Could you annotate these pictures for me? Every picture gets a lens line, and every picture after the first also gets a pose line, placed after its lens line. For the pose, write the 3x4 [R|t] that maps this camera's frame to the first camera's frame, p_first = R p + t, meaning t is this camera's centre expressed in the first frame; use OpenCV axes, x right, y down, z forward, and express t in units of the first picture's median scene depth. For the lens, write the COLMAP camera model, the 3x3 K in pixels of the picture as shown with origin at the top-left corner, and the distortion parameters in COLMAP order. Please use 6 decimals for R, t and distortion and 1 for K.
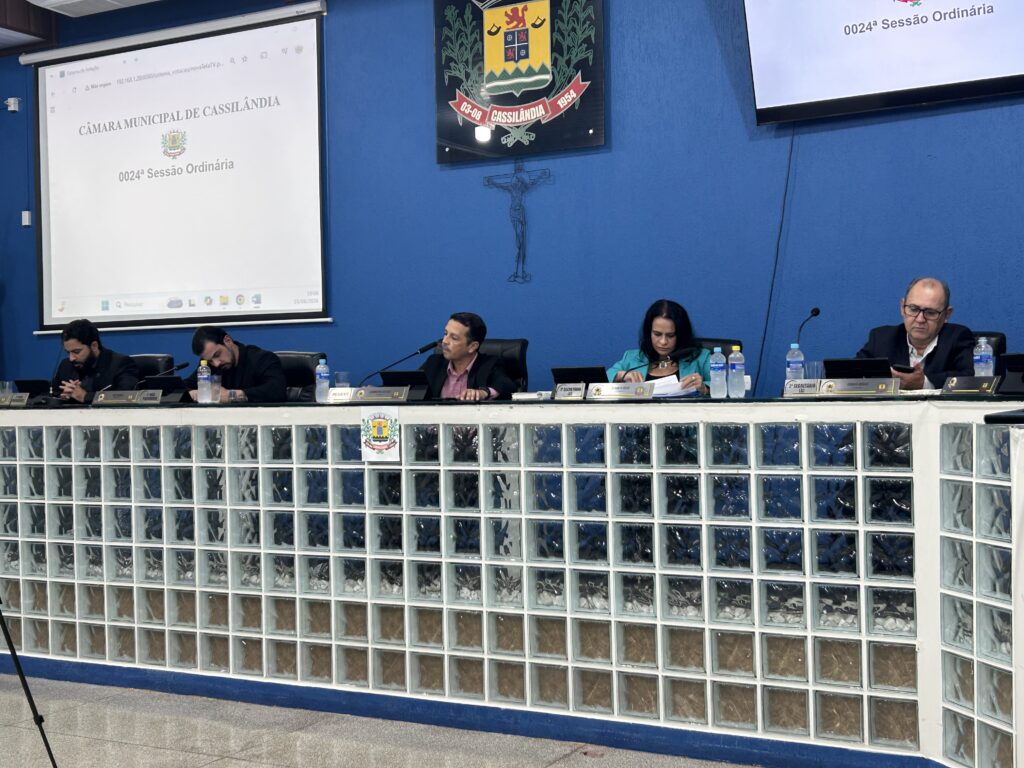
lens RADIAL K [[1303.8, 0, 514.8], [0, 1303.8, 385.7], [0, 0, 1]] dist [0.167492, -0.578115]
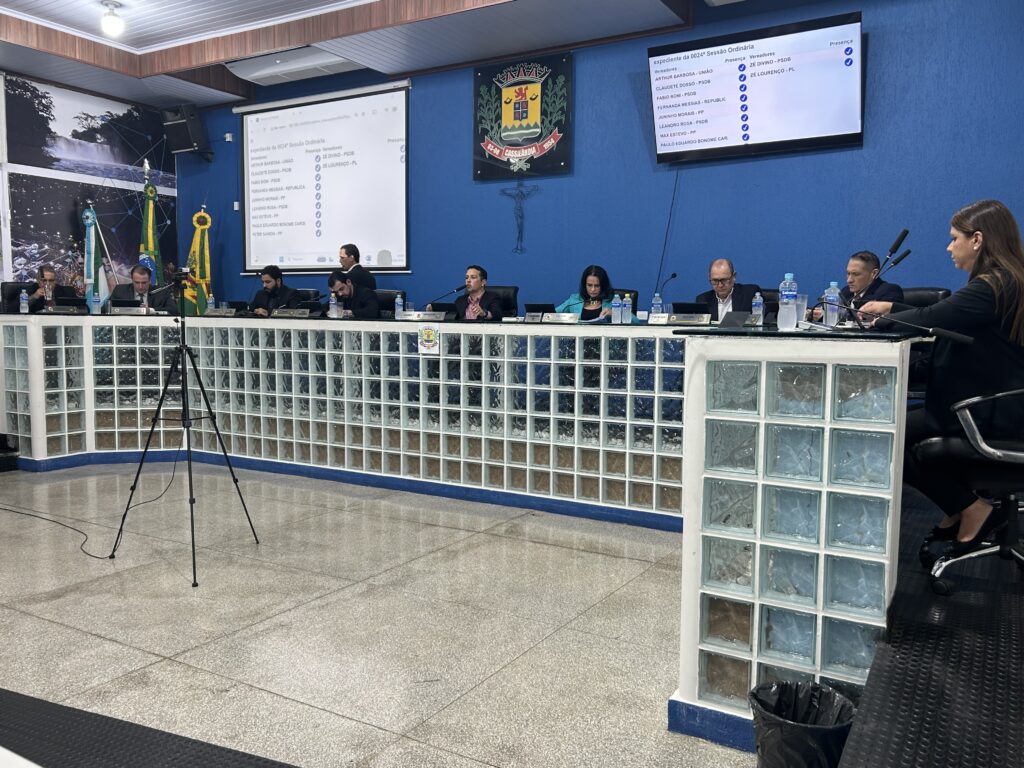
lens RADIAL K [[836.2, 0, 512.0], [0, 836.2, 384.0], [0, 0, 1]] dist [0.068252, -0.100405]
pose [[0.998636, 0.033040, -0.040417, 0.054385], [-0.029613, 0.996141, 0.082625, 0.001759], [0.042991, -0.081315, 0.995761, -0.124005]]
